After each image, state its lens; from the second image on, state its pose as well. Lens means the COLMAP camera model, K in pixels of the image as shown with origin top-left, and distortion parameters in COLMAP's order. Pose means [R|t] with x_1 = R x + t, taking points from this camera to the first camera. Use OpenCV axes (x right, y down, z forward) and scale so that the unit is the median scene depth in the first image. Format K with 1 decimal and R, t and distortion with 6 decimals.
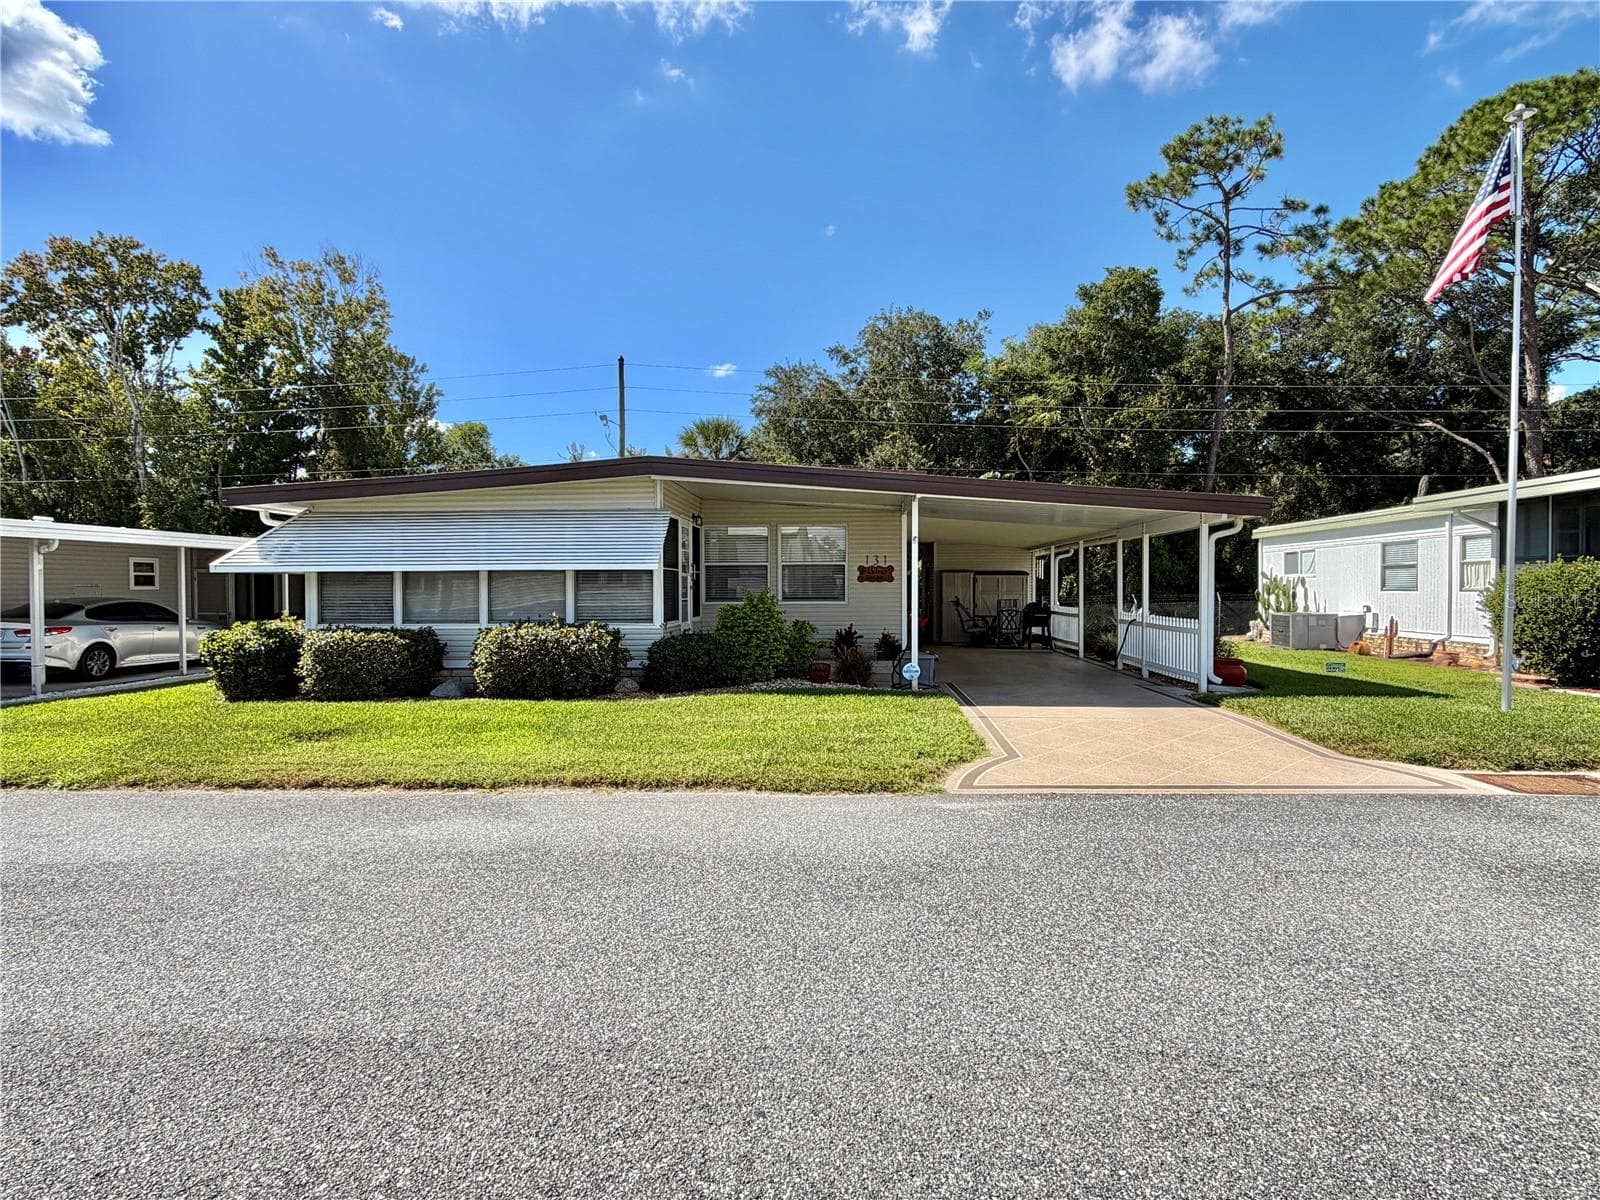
lens RADIAL K [[858.5, 0, 801.0], [0, 858.5, 602.3], [0, 0, 1]] dist [0.001245, 0.001682]
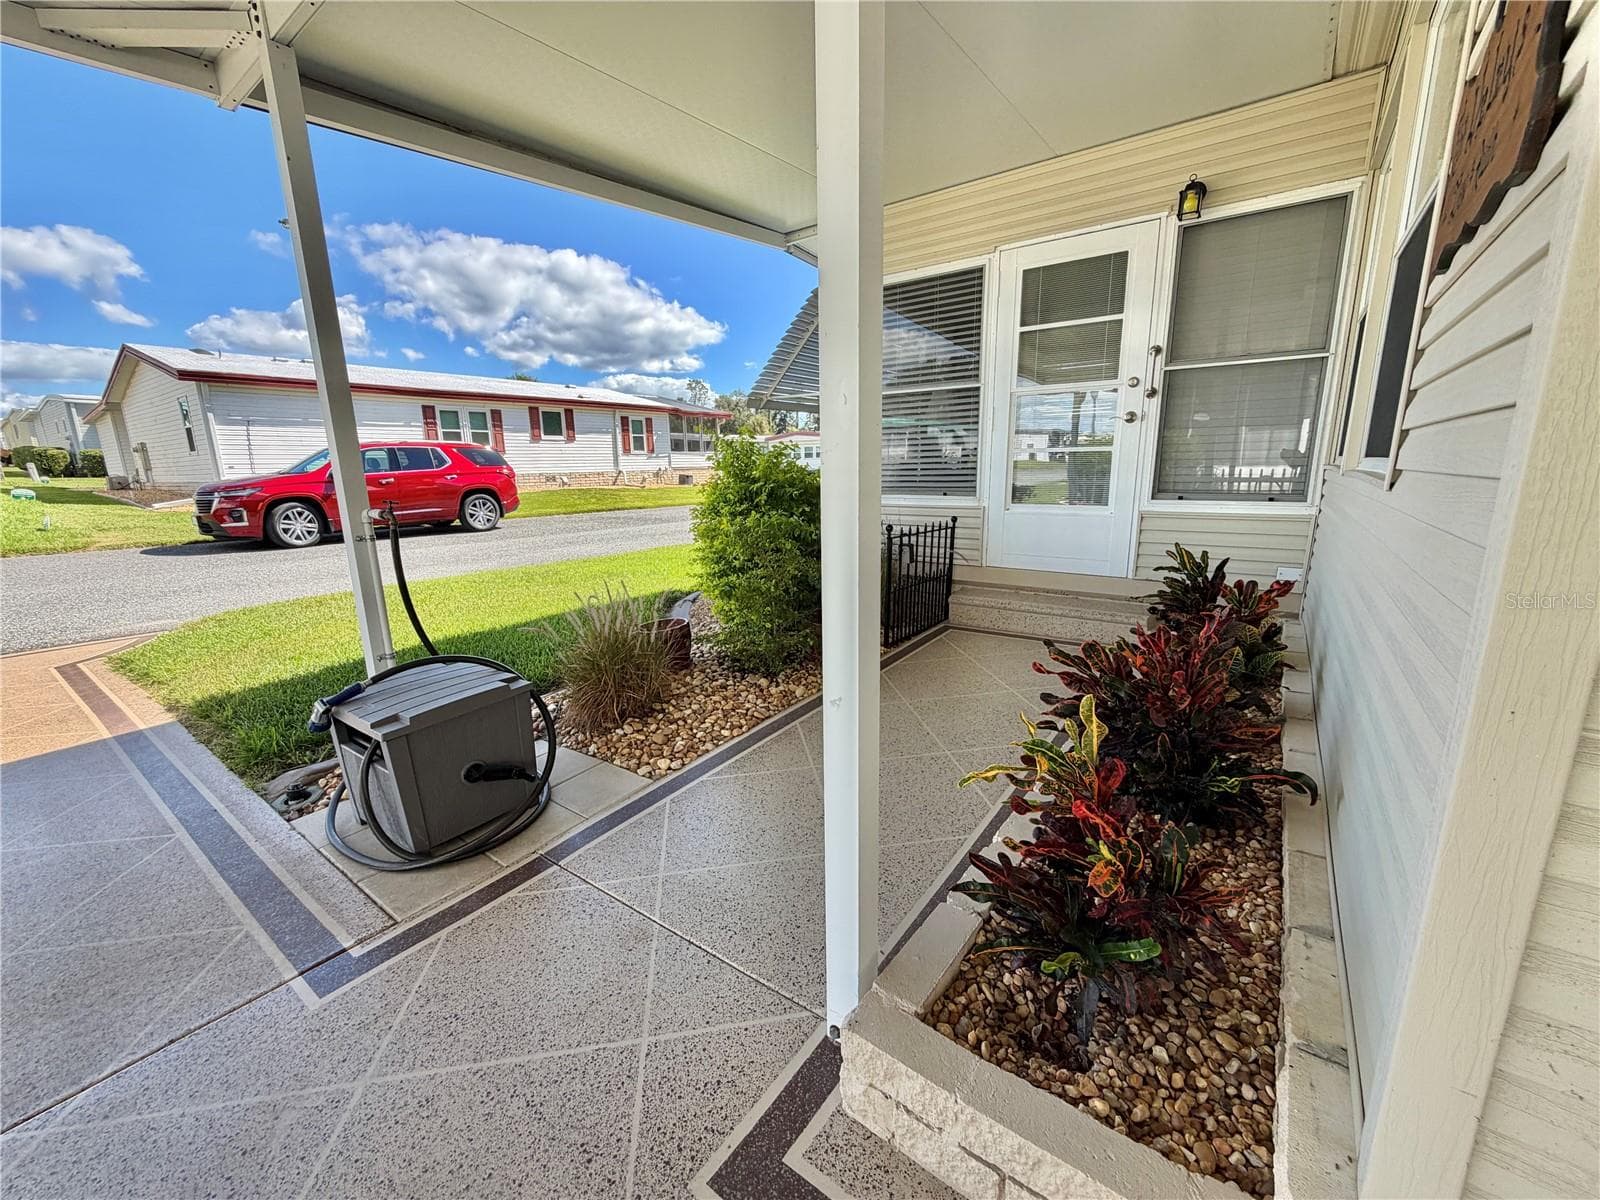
lens RADIAL K [[641.6, 0, 799.8], [0, 641.6, 603.8], [0, 0, 1]] dist [0.002203, -0.000070]
pose [[-0.553078, 0.194082, -0.810208, 0.078534], [0.008902, 0.973808, 0.227196, -0.001068], [0.833082, 0.118444, -0.540320, 0.417492]]
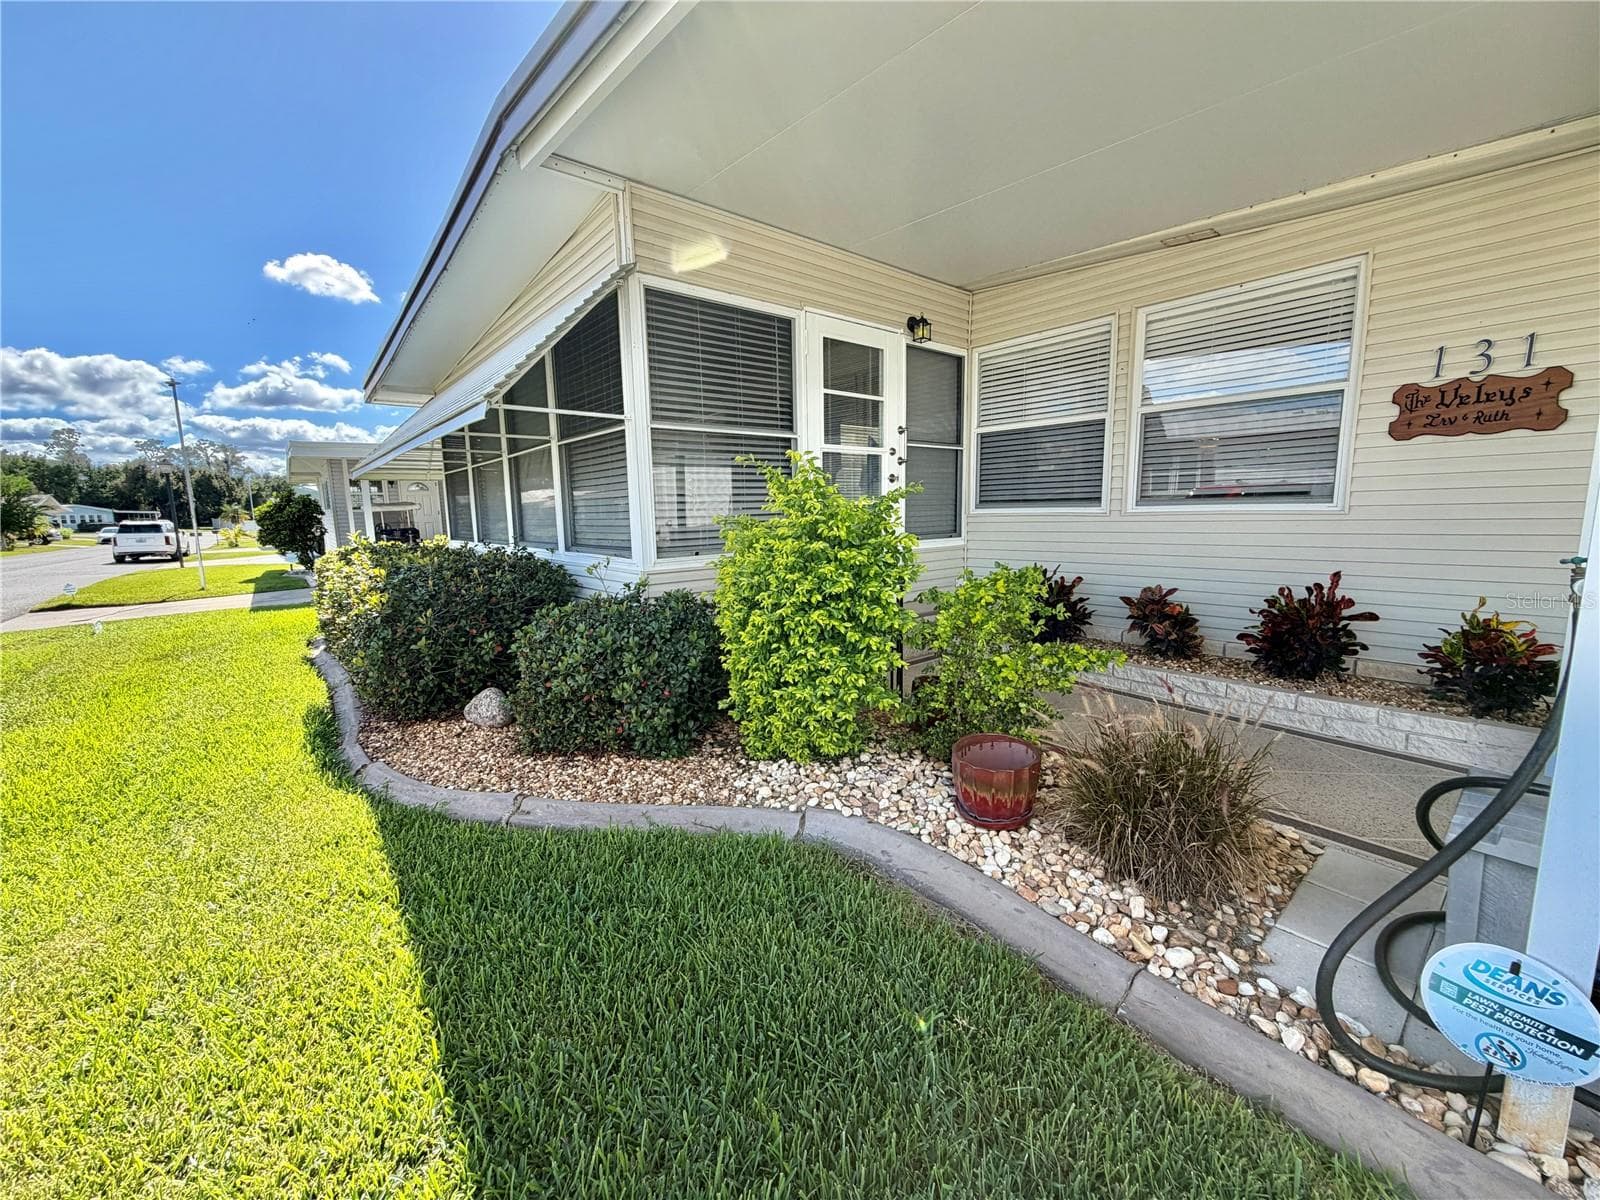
lens RADIAL K [[641.6, 0, 798.4], [0, 641.6, 601.9], [0, 0, 1]] dist [0.002203, -0.000070]
pose [[0.675160, 0.097983, -0.731135, 0.041710], [0.007714, 0.990147, 0.139818, 0.000225], [0.737631, -0.100039, 0.667752, 0.287205]]
